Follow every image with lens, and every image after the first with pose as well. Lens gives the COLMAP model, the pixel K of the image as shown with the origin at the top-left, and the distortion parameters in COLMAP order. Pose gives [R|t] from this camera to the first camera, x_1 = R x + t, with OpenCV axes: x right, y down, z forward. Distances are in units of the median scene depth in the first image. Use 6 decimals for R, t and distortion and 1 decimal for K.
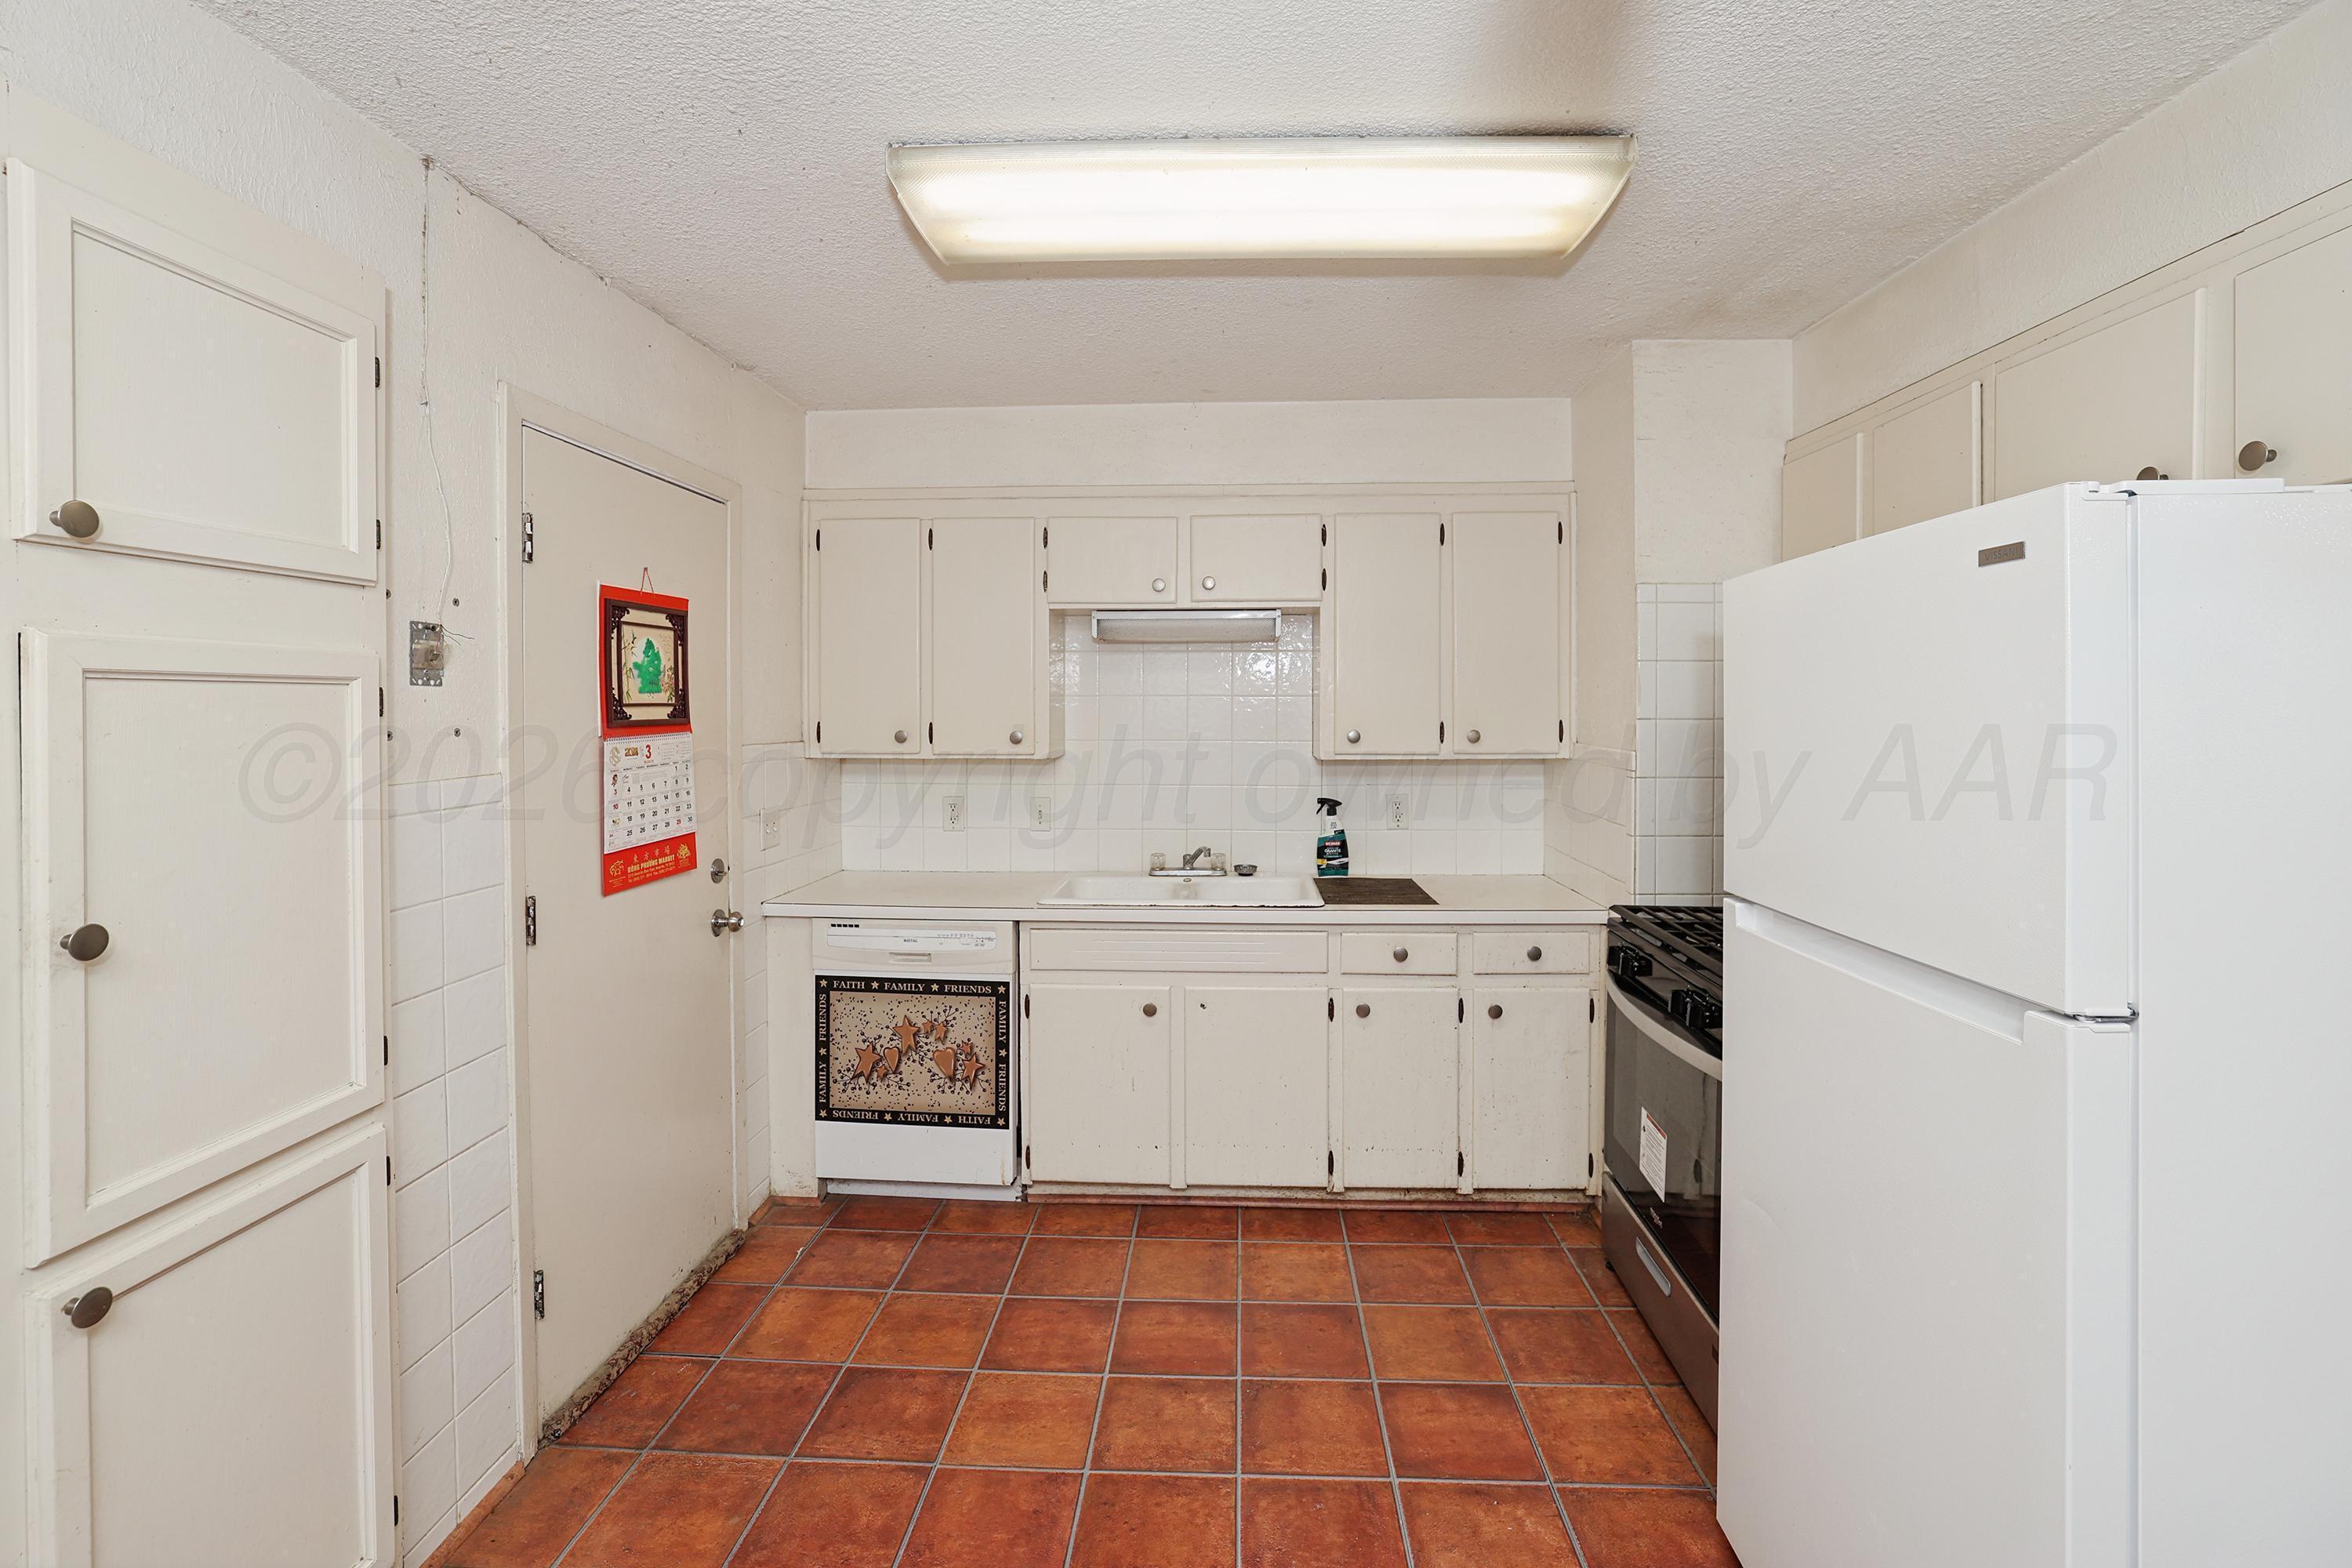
lens RADIAL K [[1049.8, 0, 1179.2], [0, 1049.8, 765.5], [0, 0, 1]] dist [-0.060333, 0.029170]
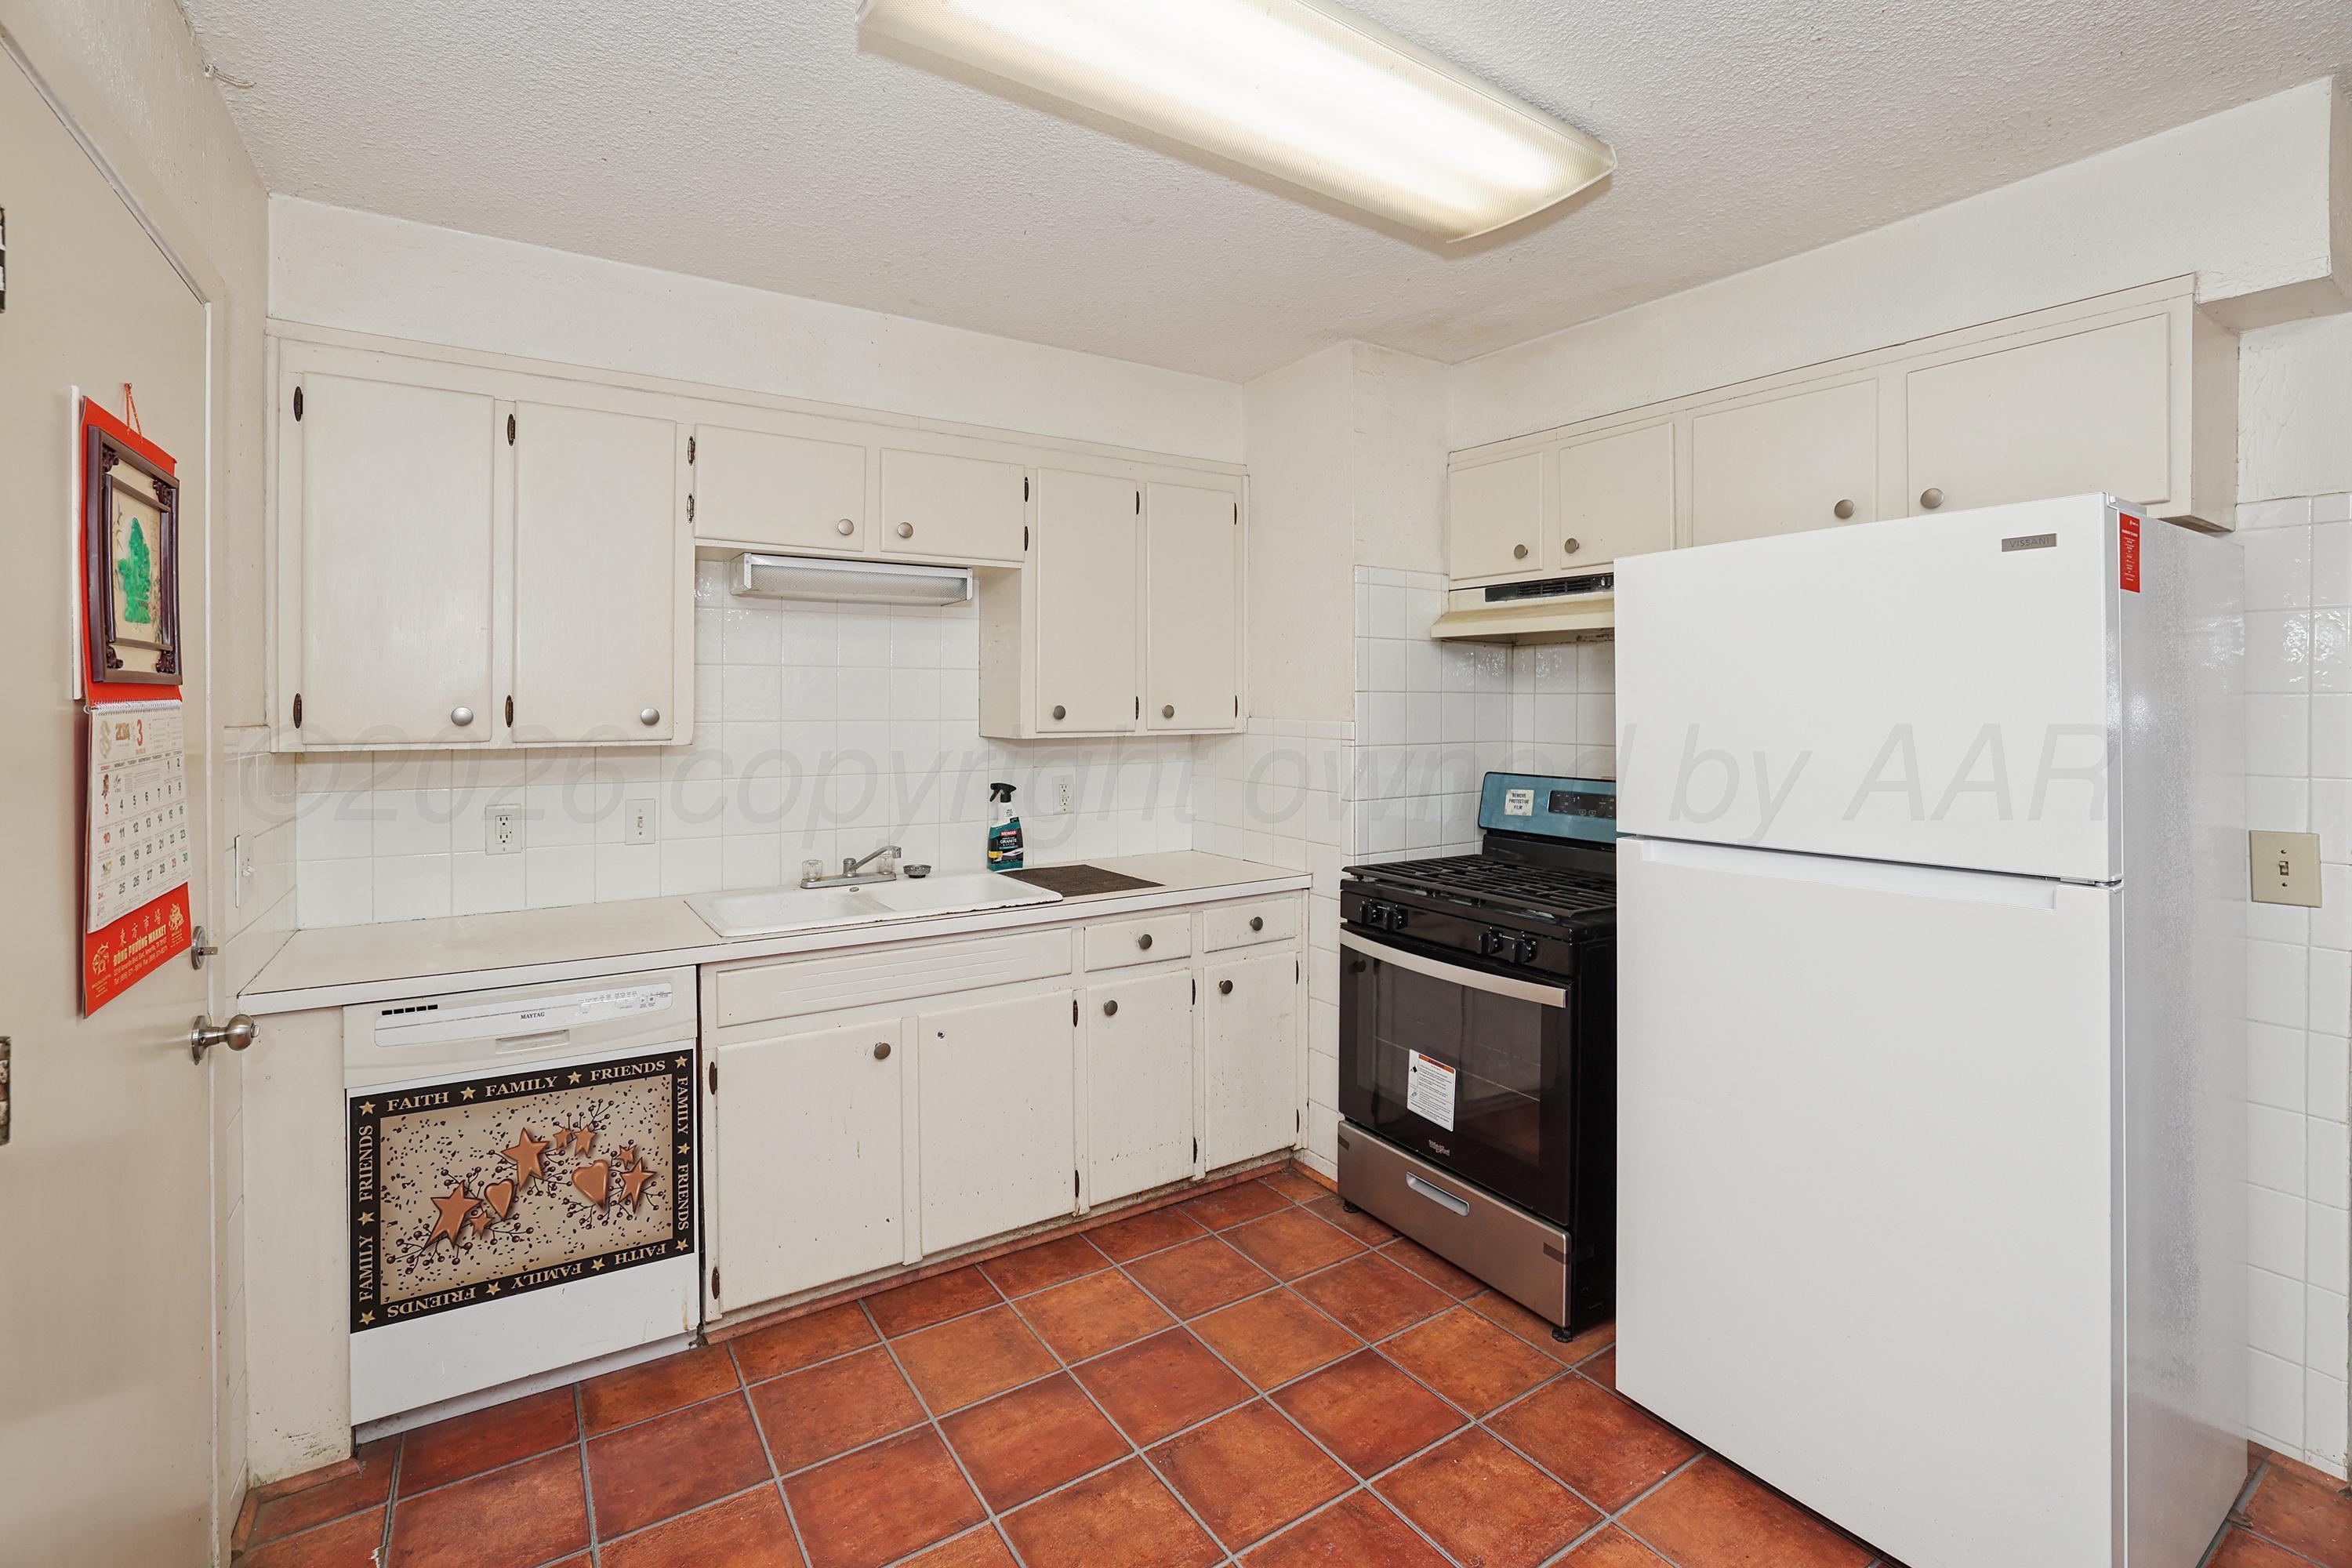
lens RADIAL K [[1050.9, 0, 1168.1], [0, 1050.9, 747.7], [0, 0, 1]] dist [-0.048595, 0.018172]
pose [[0.804588, -0.022635, 0.593401, -0.318085], [0.031671, 0.999487, -0.004817, 0.010777], [-0.592988, 0.022669, 0.804892, 0.215398]]
